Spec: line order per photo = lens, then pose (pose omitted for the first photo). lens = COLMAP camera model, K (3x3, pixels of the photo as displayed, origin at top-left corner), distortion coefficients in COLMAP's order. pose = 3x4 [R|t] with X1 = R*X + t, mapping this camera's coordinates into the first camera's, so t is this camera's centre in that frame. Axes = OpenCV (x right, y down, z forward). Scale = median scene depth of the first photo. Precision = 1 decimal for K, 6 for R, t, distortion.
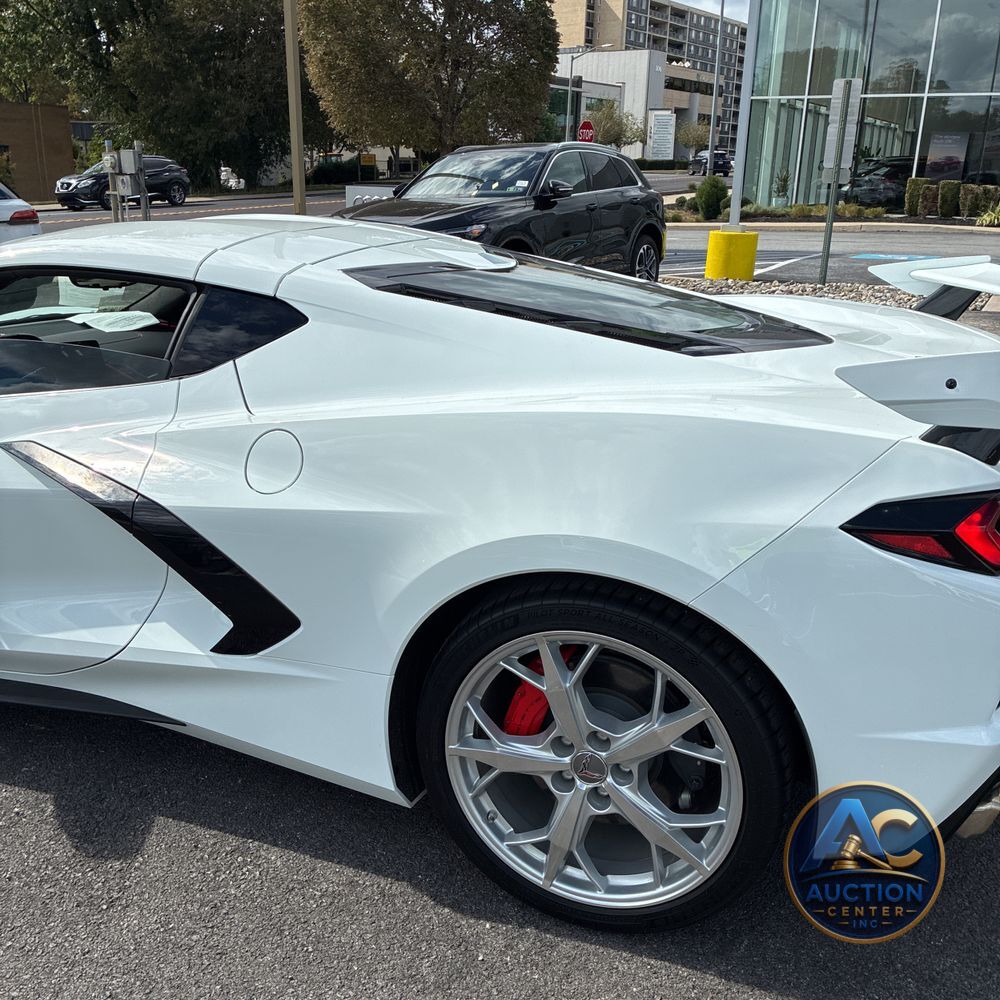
lens RADIAL K [[1016.3, 0, 495.9], [0, 1016.3, 495.4], [0, 0, 1]] dist [0.038459, -0.009184]
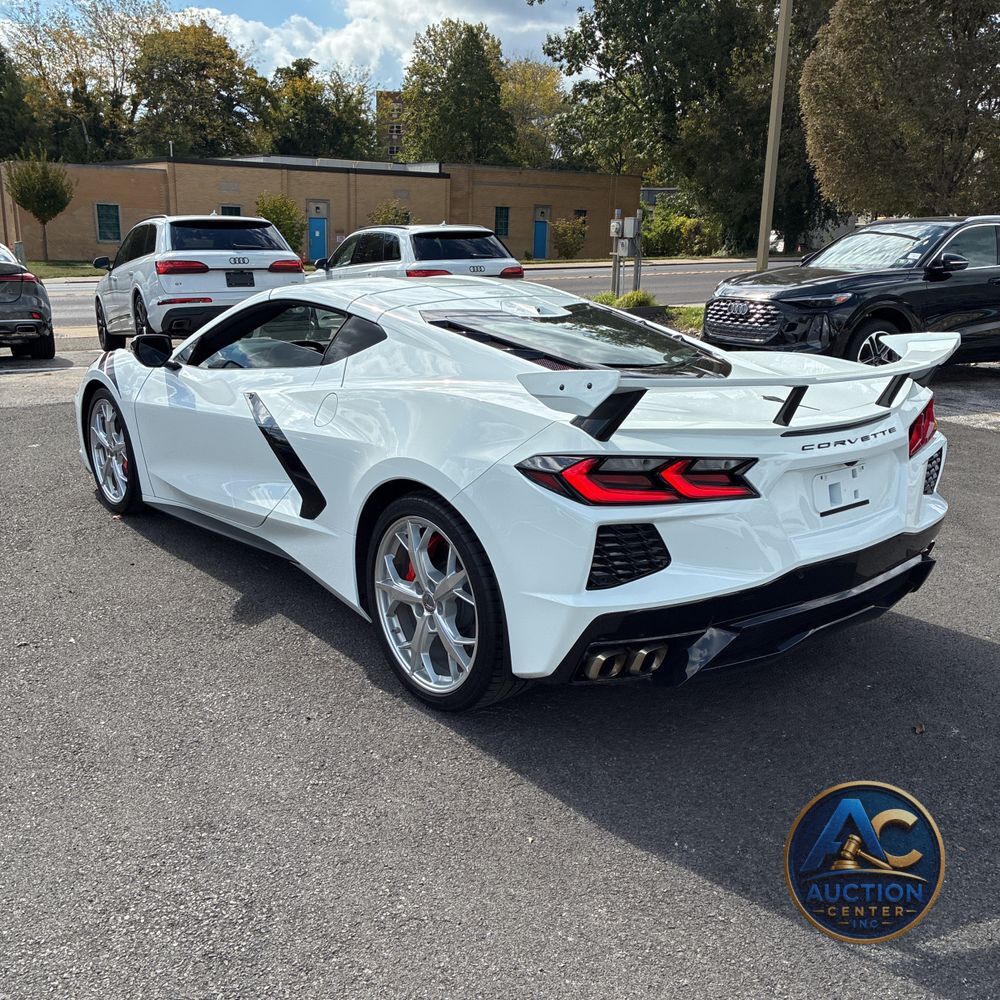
lens RADIAL K [[1023.0, 0, 504.3], [0, 1023.0, 498.0], [0, 0, 1]] dist [0.022263, 0.033949]
pose [[0.867957, 0.142857, -0.475649, 0.823694], [-0.168383, 0.985658, -0.011229, 0.076792], [0.467223, 0.089837, 0.879564, -0.382536]]
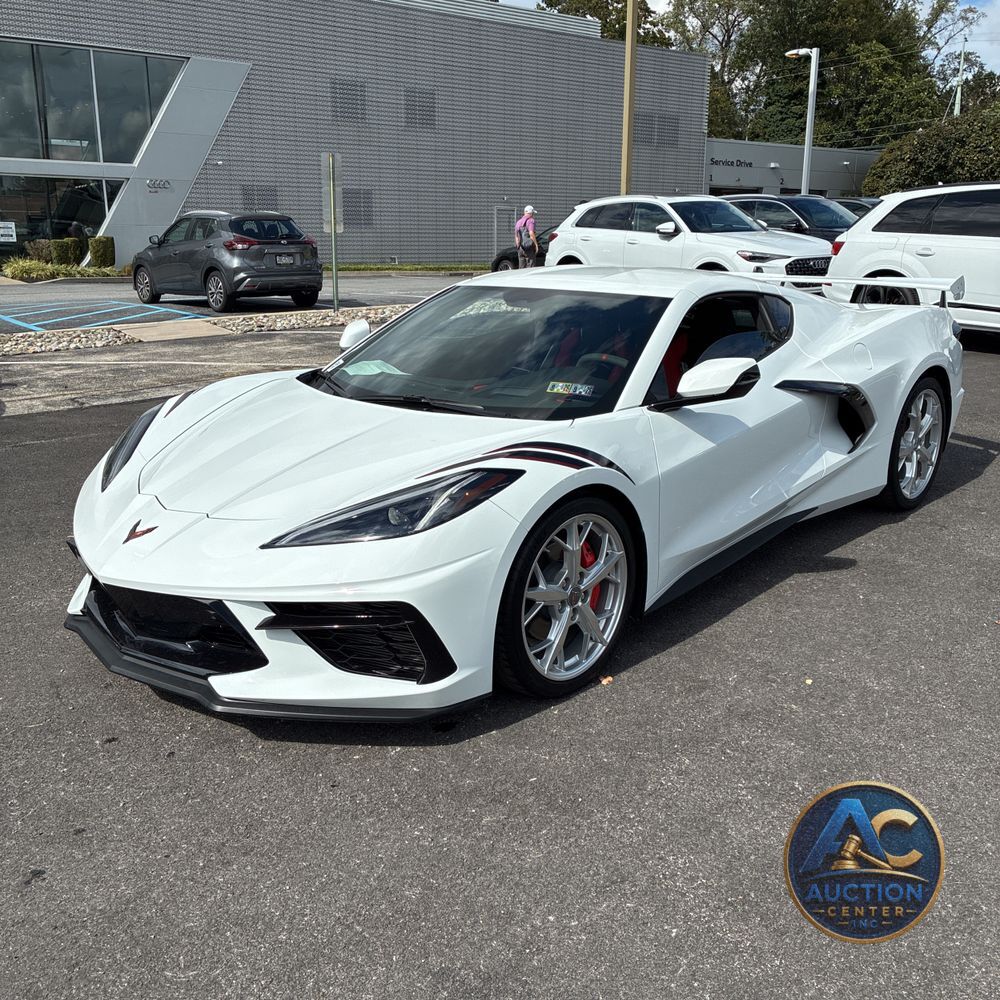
lens RADIAL K [[1027.2, 0, 507.7], [0, 1027.2, 496.4], [0, 0, 1]] dist [0.036944, -0.018375]
pose [[0.363013, -0.251139, 0.897302, -2.382874], [0.293868, 0.944704, 0.145519, -0.275293], [-0.884230, 0.210864, 0.416742, 0.701566]]
